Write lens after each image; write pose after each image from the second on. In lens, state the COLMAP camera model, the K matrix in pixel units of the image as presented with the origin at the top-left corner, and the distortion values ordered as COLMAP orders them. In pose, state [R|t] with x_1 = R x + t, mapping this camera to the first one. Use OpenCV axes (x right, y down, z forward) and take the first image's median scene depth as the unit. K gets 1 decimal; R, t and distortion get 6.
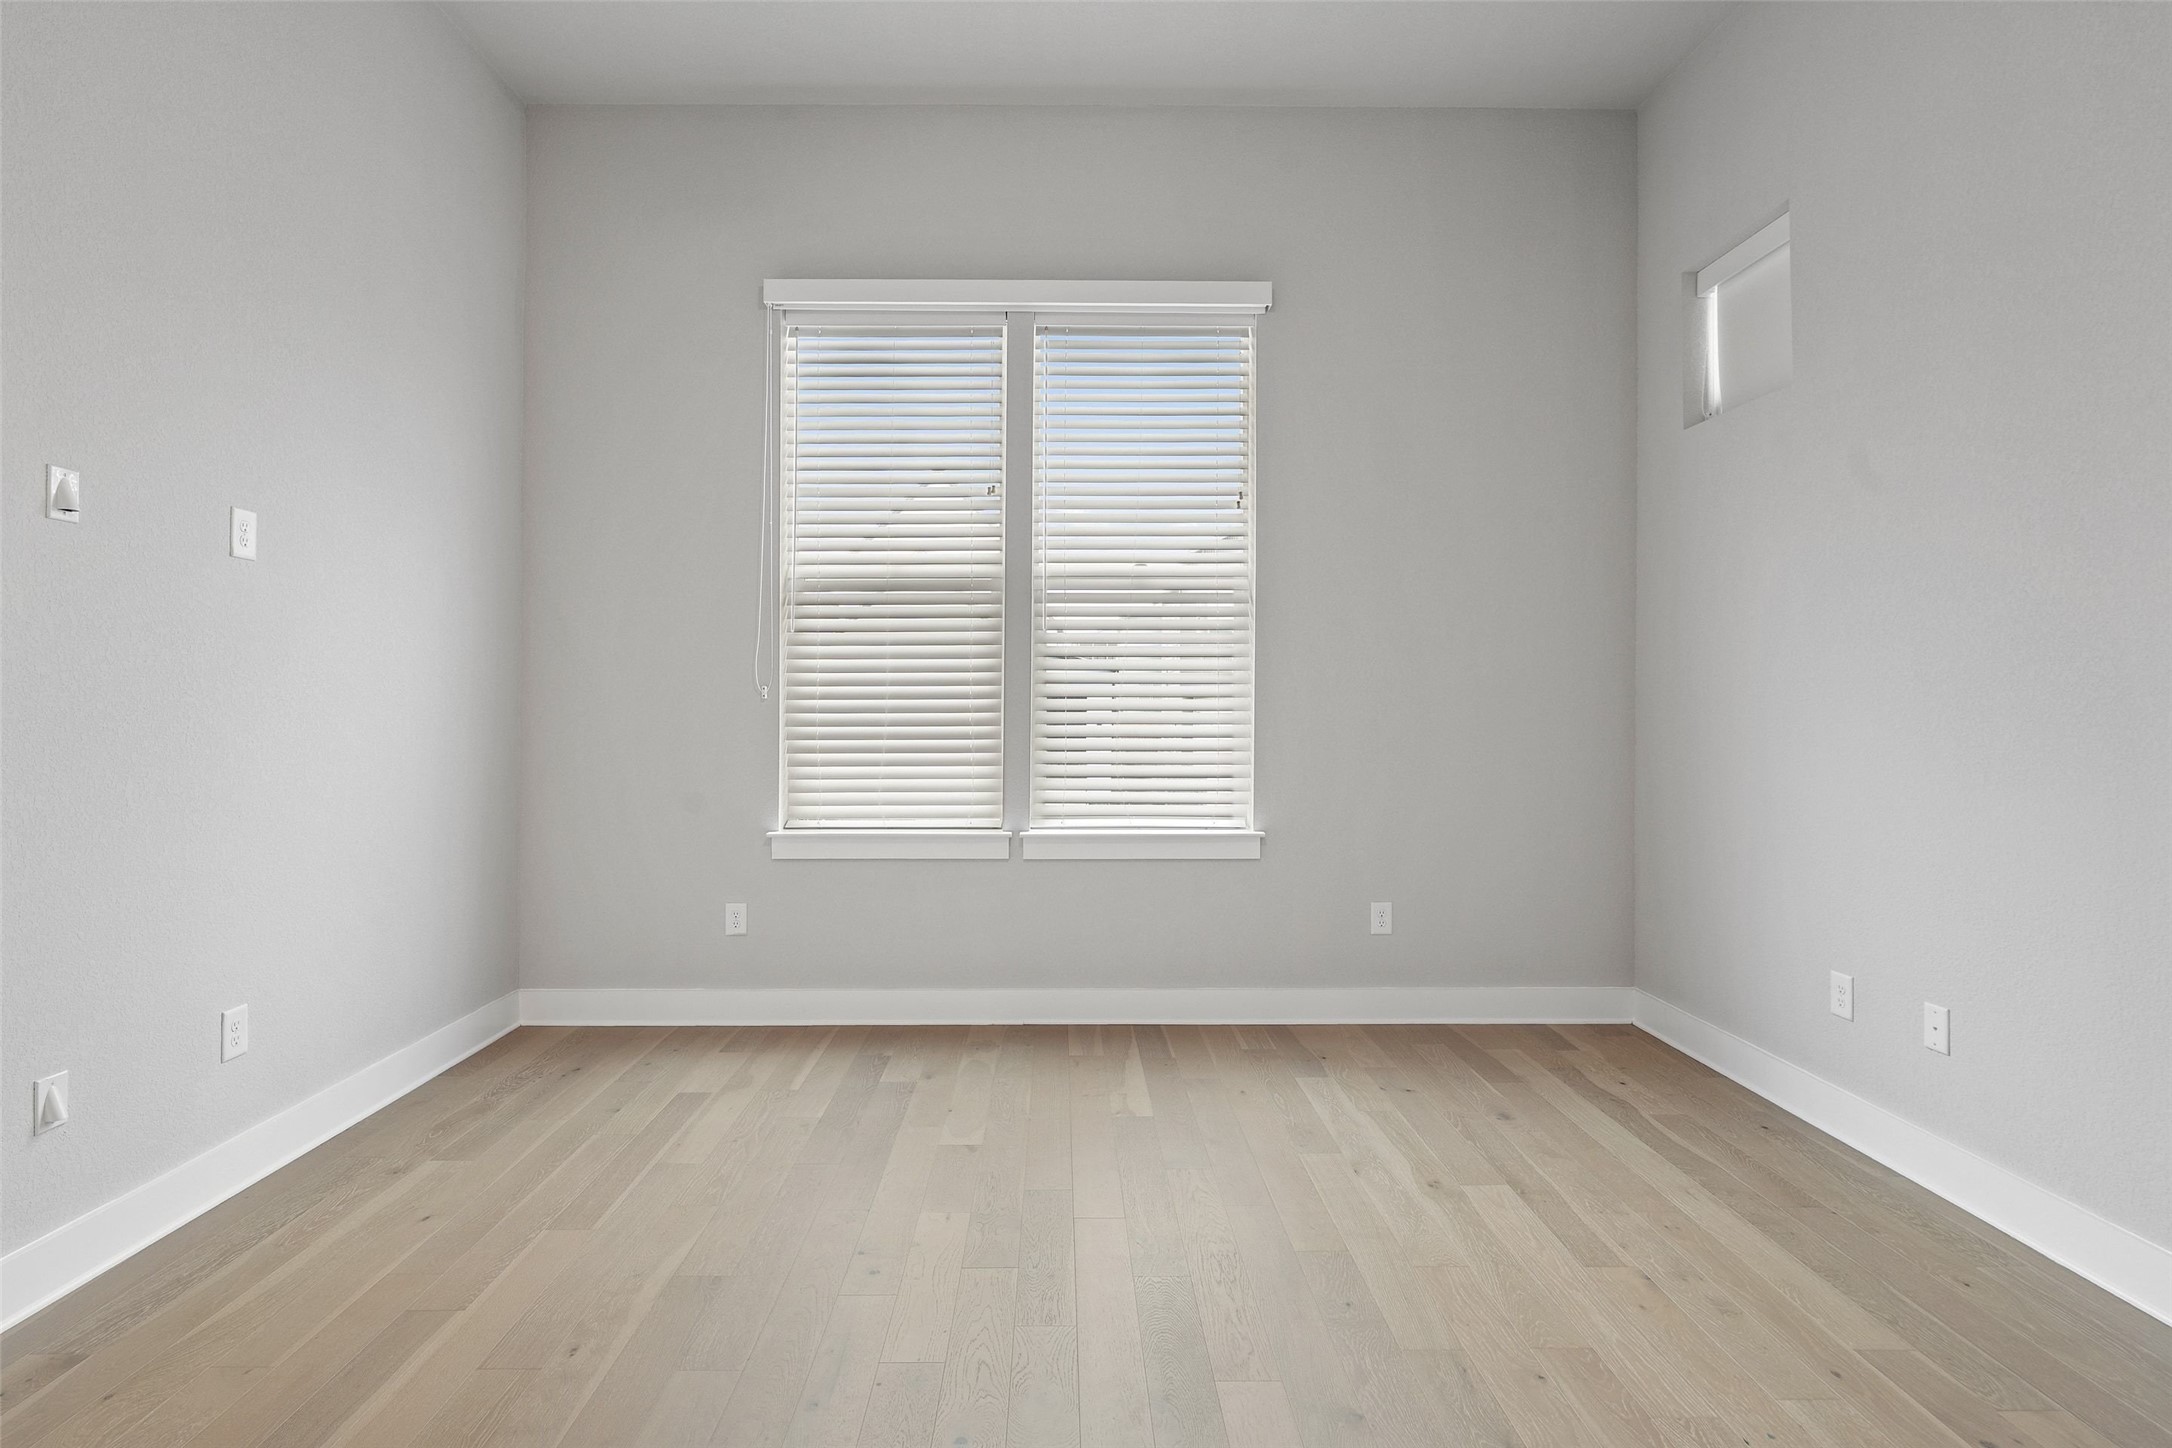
lens RADIAL K [[1059.5, 0, 1073.6], [0, 1059.5, 696.1], [0, 0, 1]] dist [-0.002194, 0.000931]
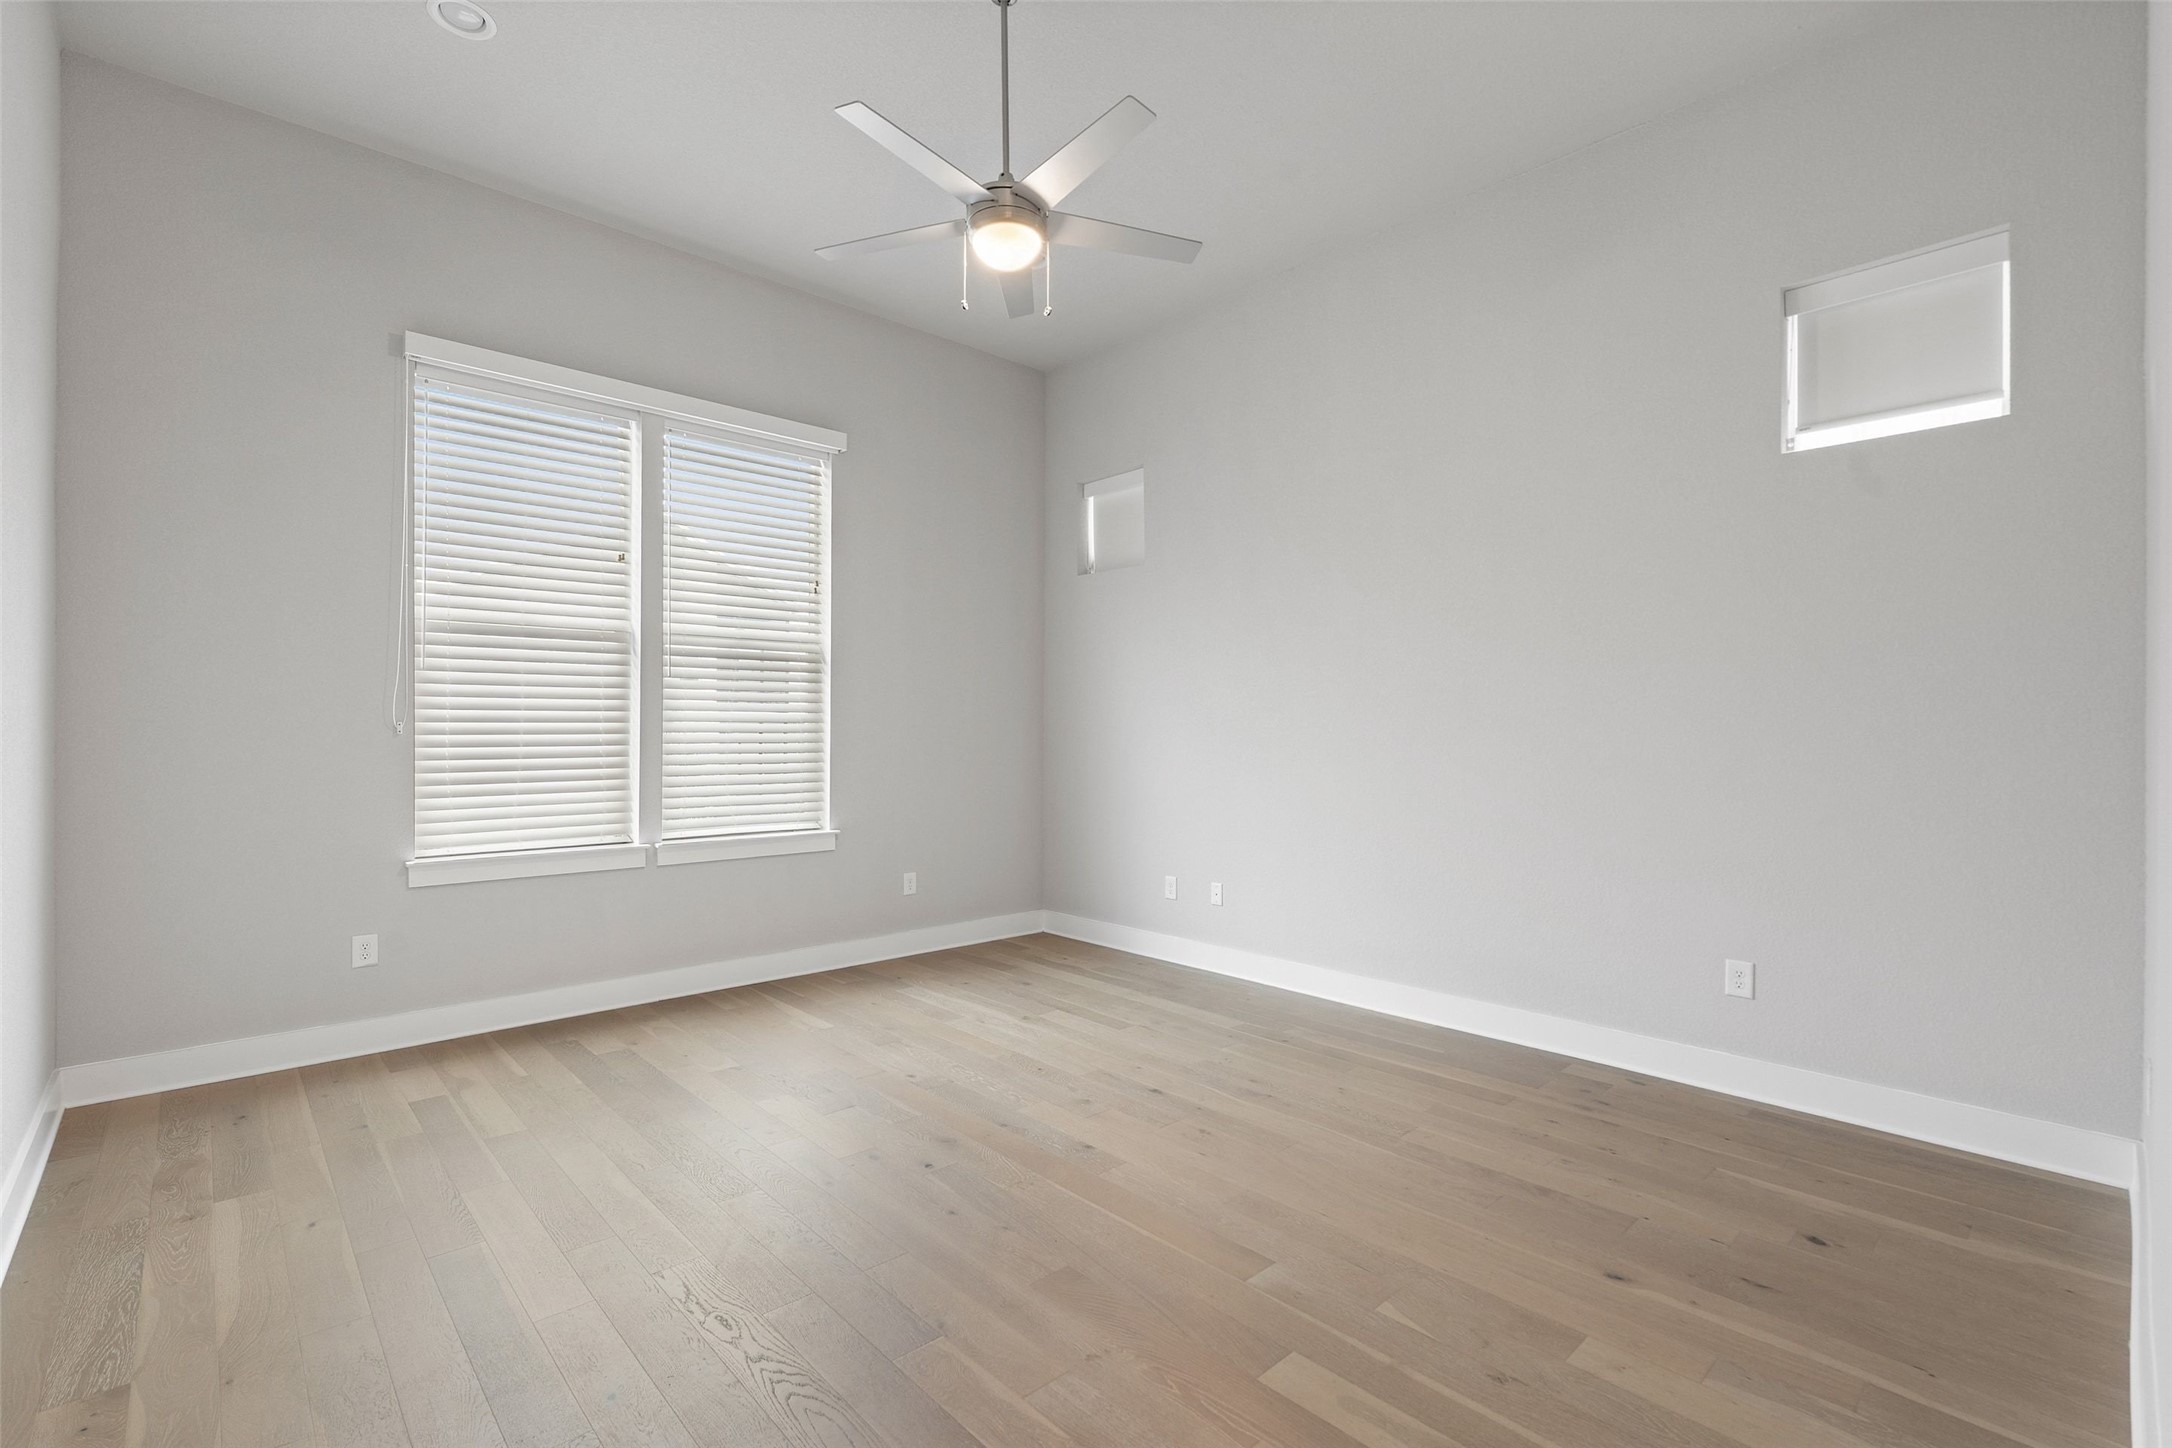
lens RADIAL K [[963.4, 0, 1085.7], [0, 963.4, 728.8], [0, 0, 1]] dist [-0.002779, -0.000467]
pose [[0.741734, 0.002567, 0.670690, -0.455419], [-0.005061, 0.999986, 0.001770, -0.008266], [-0.670676, -0.004707, 0.741736, -0.159669]]
